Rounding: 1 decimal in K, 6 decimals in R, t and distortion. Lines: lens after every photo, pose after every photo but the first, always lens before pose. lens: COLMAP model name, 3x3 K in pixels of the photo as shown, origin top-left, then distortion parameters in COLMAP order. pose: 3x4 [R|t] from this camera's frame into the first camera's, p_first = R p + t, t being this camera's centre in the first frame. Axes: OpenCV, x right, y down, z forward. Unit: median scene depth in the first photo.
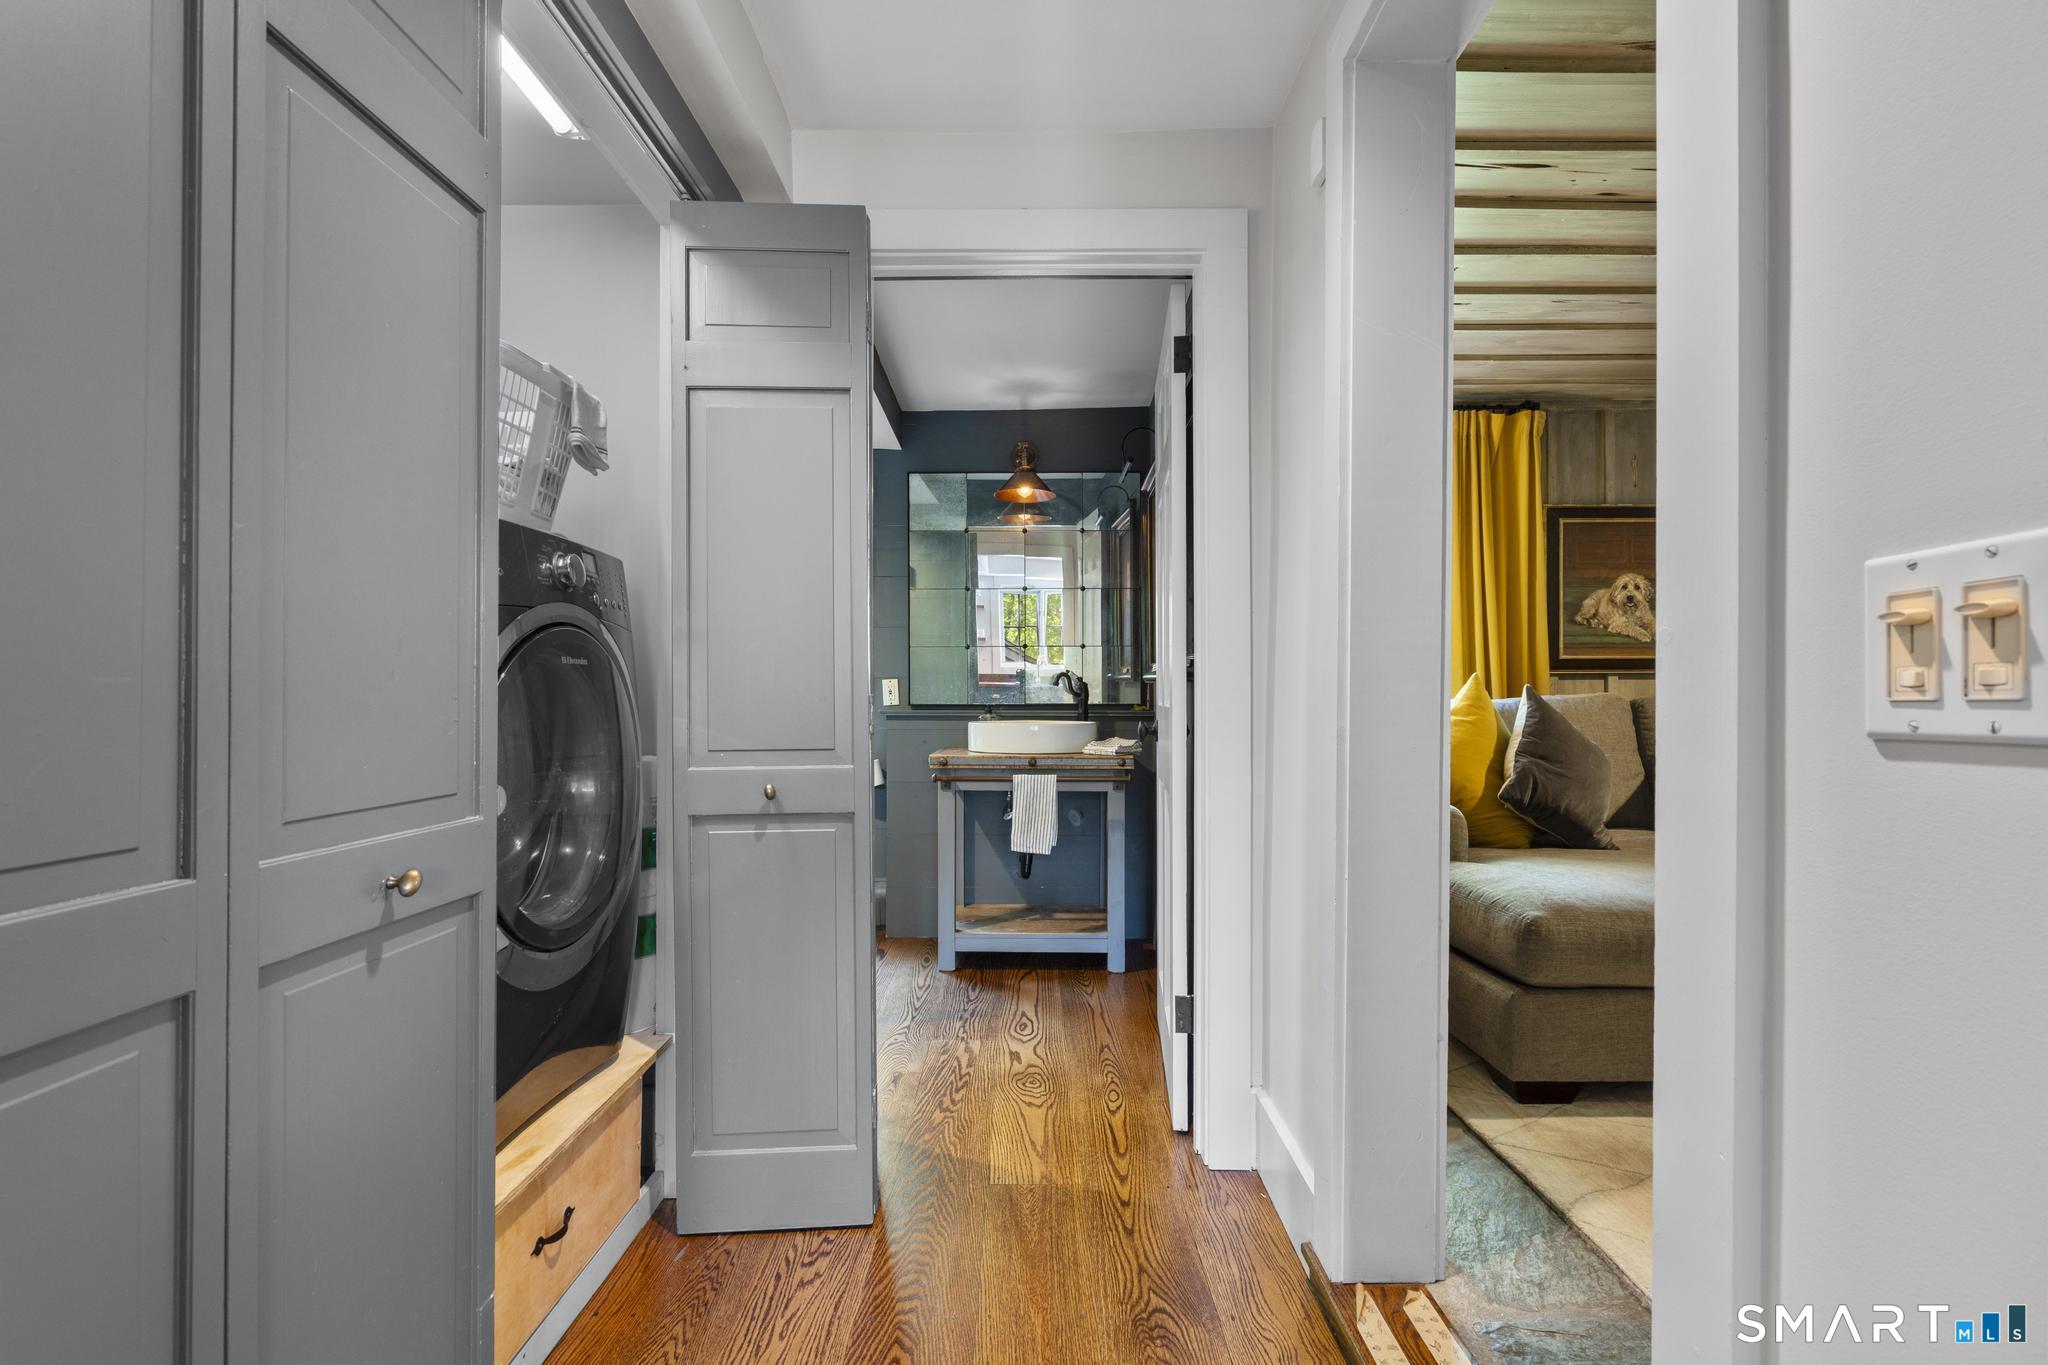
lens RADIAL K [[915.5, 0, 1020.2], [0, 915.5, 683.8], [0, 0, 1]] dist [-0.002646, 0.000207]
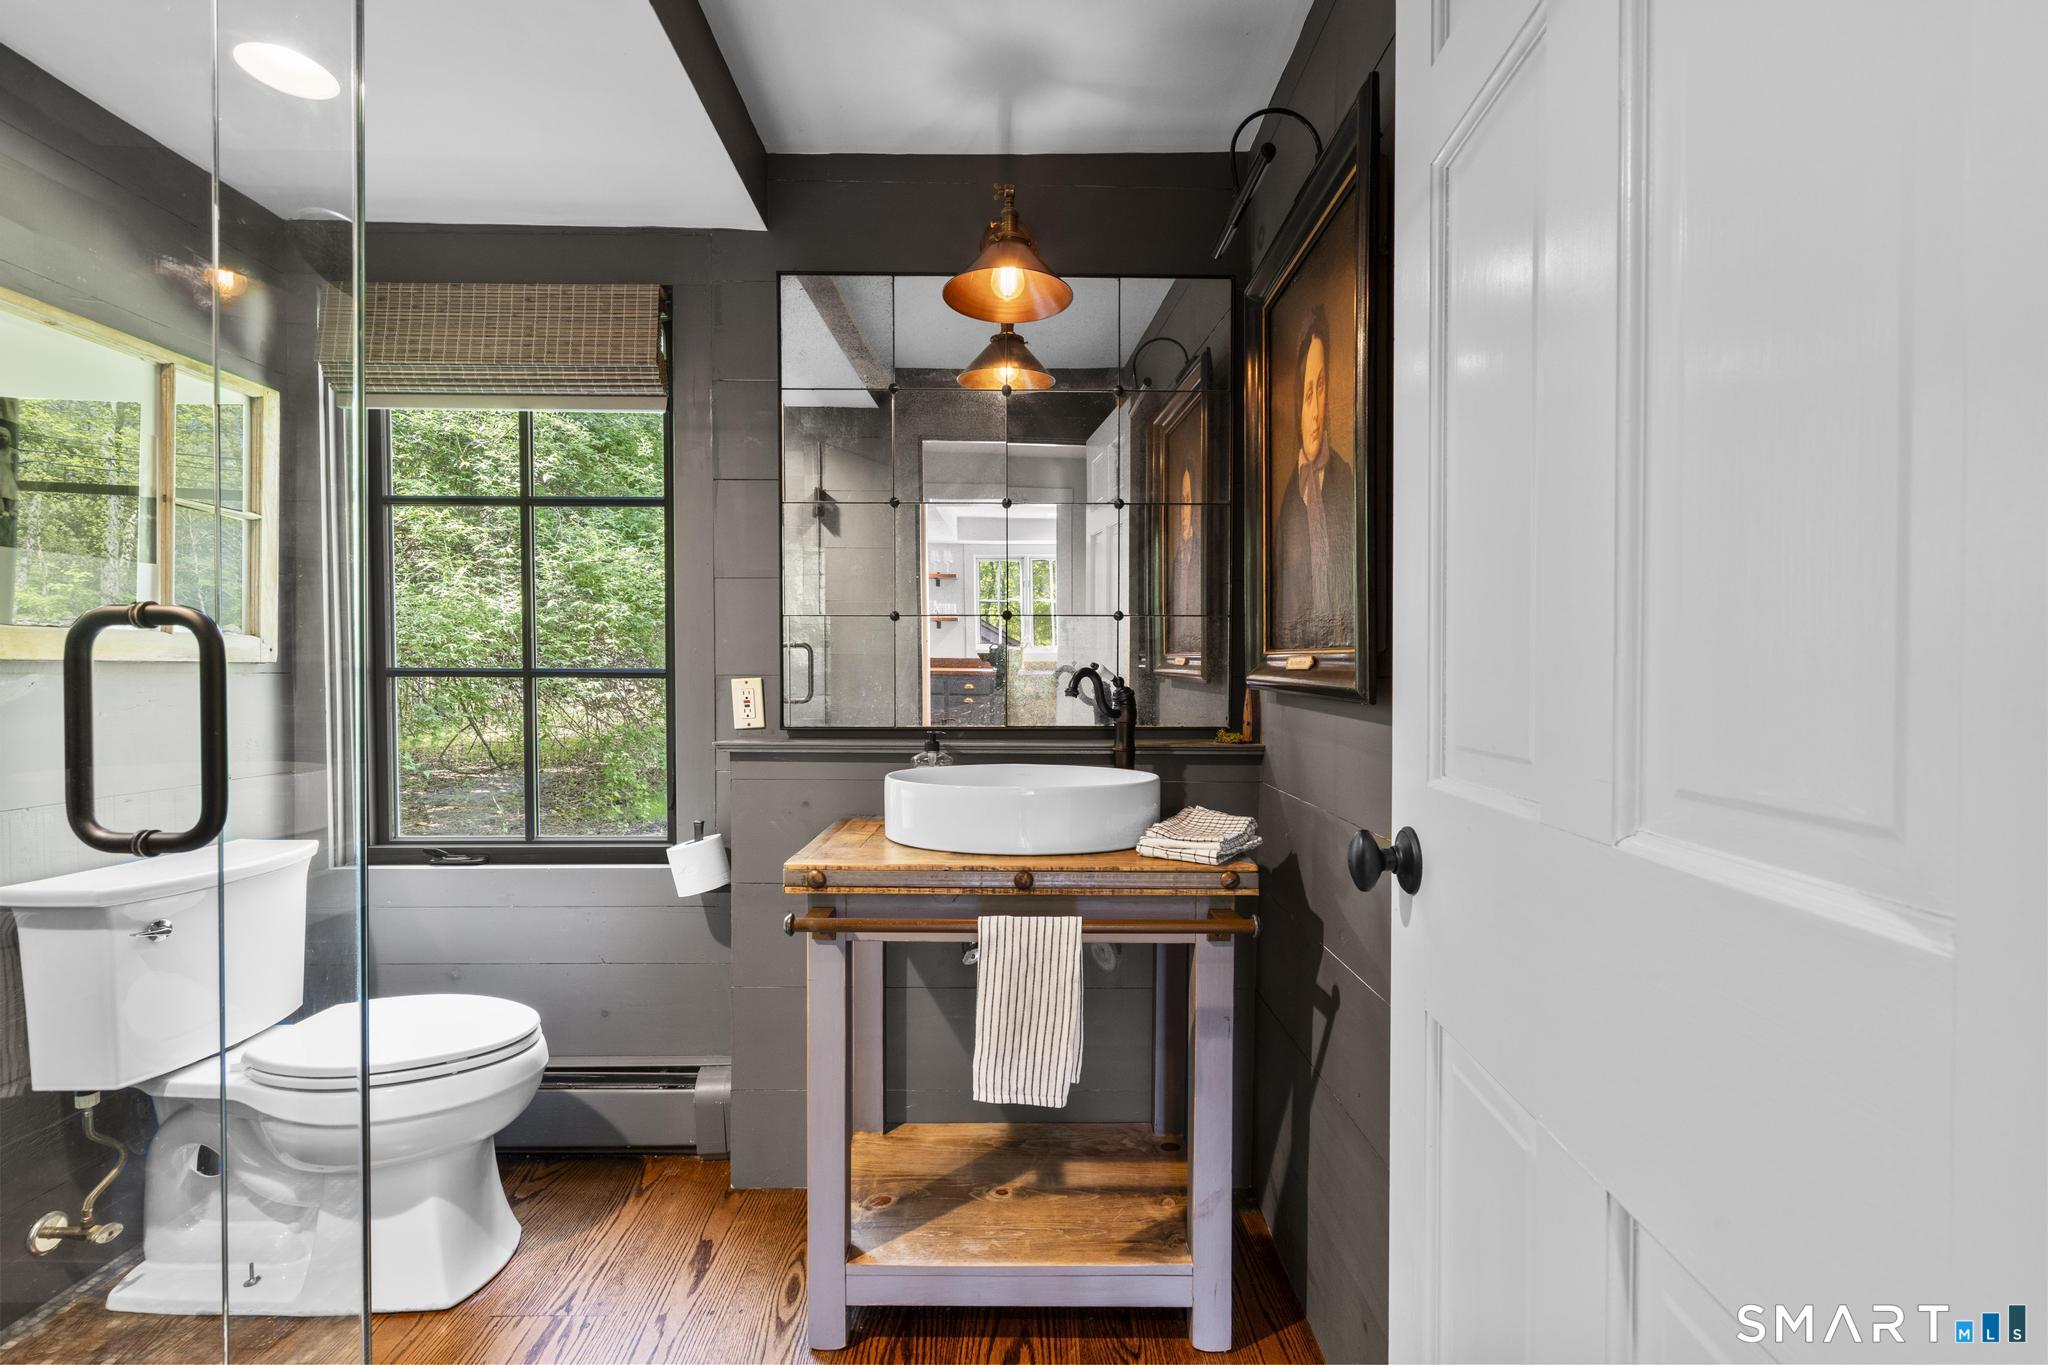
lens RADIAL K [[915.5, 0, 1020.2], [0, 915.5, 683.8], [0, 0, 1]] dist [-0.002646, 0.000207]
pose [[0.999790, 0.002317, 0.020347, 0.002394], [-0.002757, 0.999762, 0.021638, -0.014428], [-0.020292, -0.021690, 0.999559, 0.518155]]
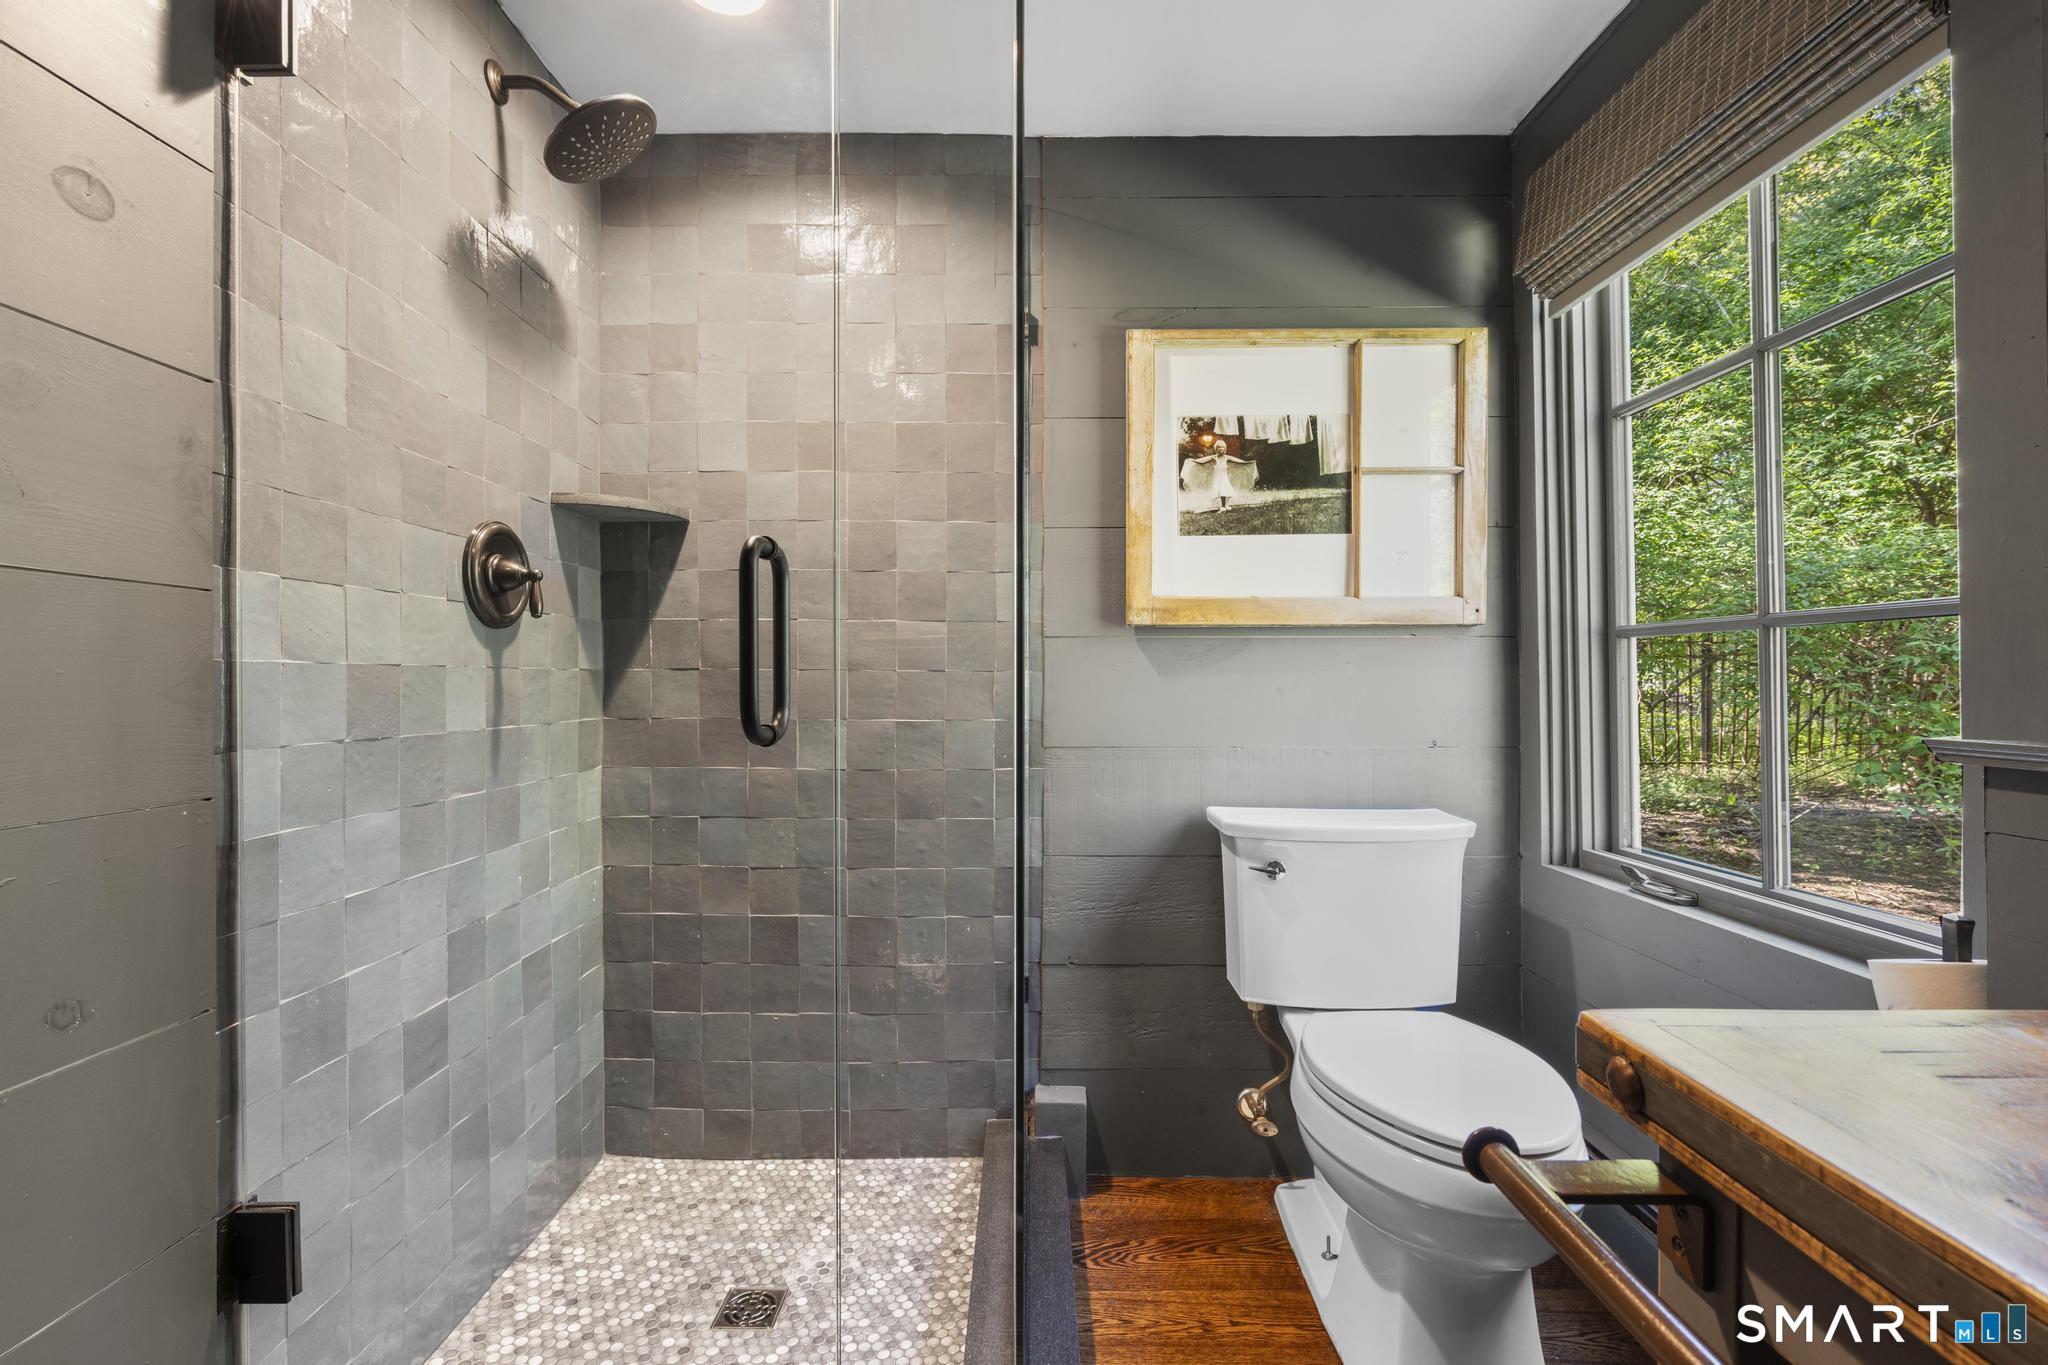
lens RADIAL K [[897.1, 0, 1024.0], [0, 897.1, 682.5], [0, 0, 1]] dist [-0.000971, 0.000112]
pose [[0.022165, 0.002629, -0.999751, 0.052132], [0.010234, 0.999944, 0.002856, 0.012117], [0.999702, -0.010295, 0.022136, 0.791896]]
